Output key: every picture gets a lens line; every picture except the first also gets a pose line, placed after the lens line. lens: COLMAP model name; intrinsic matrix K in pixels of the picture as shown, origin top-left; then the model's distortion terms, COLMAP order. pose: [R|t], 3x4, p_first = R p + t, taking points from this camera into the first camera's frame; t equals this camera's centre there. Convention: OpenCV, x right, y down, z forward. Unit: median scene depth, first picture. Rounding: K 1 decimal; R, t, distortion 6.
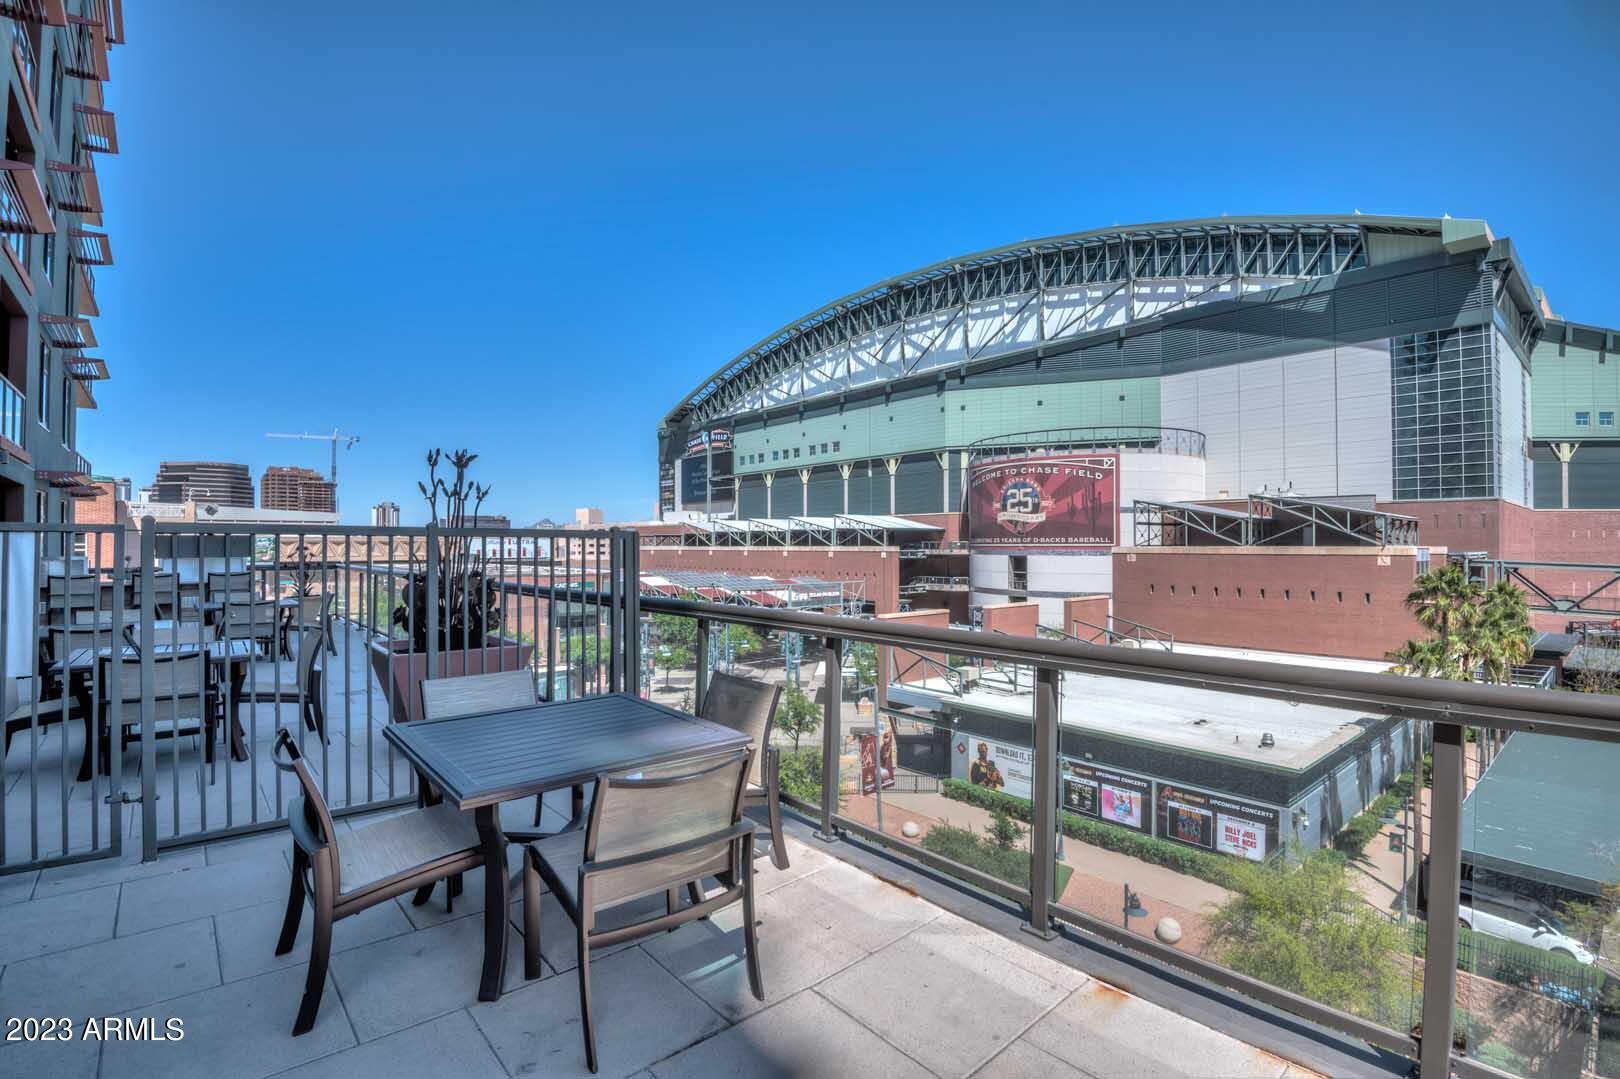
lens RADIAL K [[745.8, 0, 811.8], [0, 745.8, 537.8], [0, 0, 1]] dist [-0.030534, -0.001698]
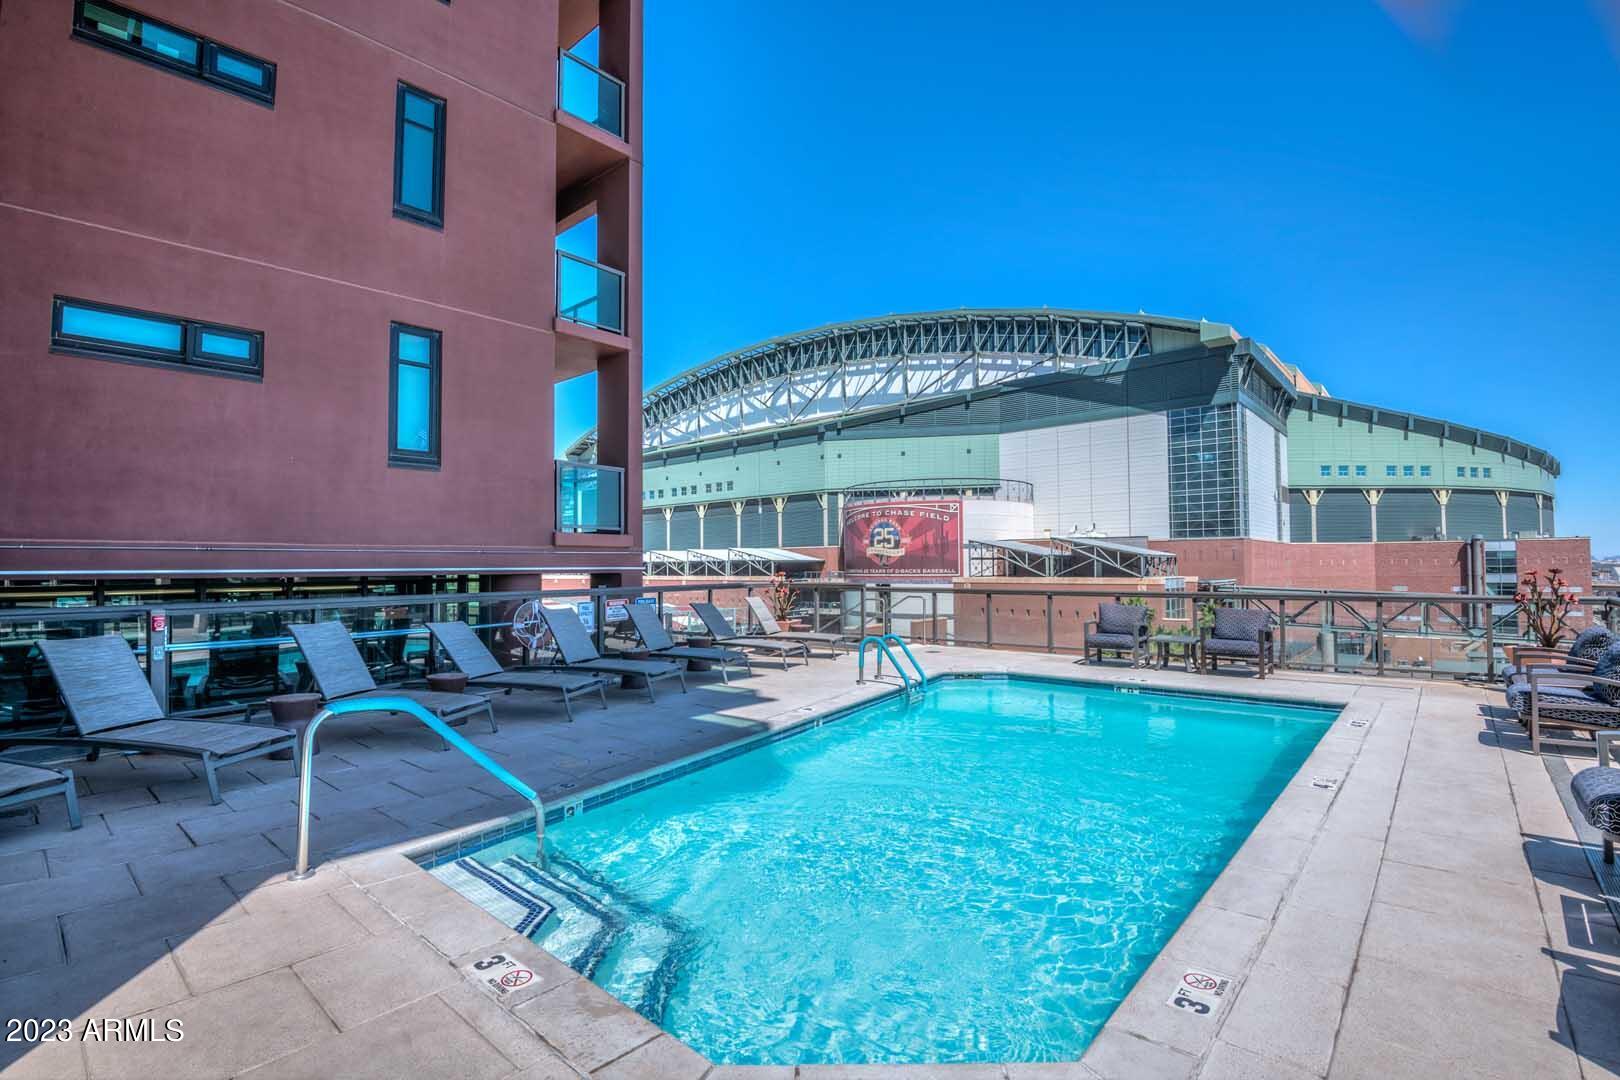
lens RADIAL K [[745.8, 0, 802.4], [0, 745.8, 550.3], [0, 0, 1]] dist [-0.030534, -0.001698]
pose [[0.992179, -0.004088, 0.124758, 0.000793], [0.005834, 0.999890, -0.013632, -0.010302], [-0.124689, 0.014253, 0.992094, -0.116252]]
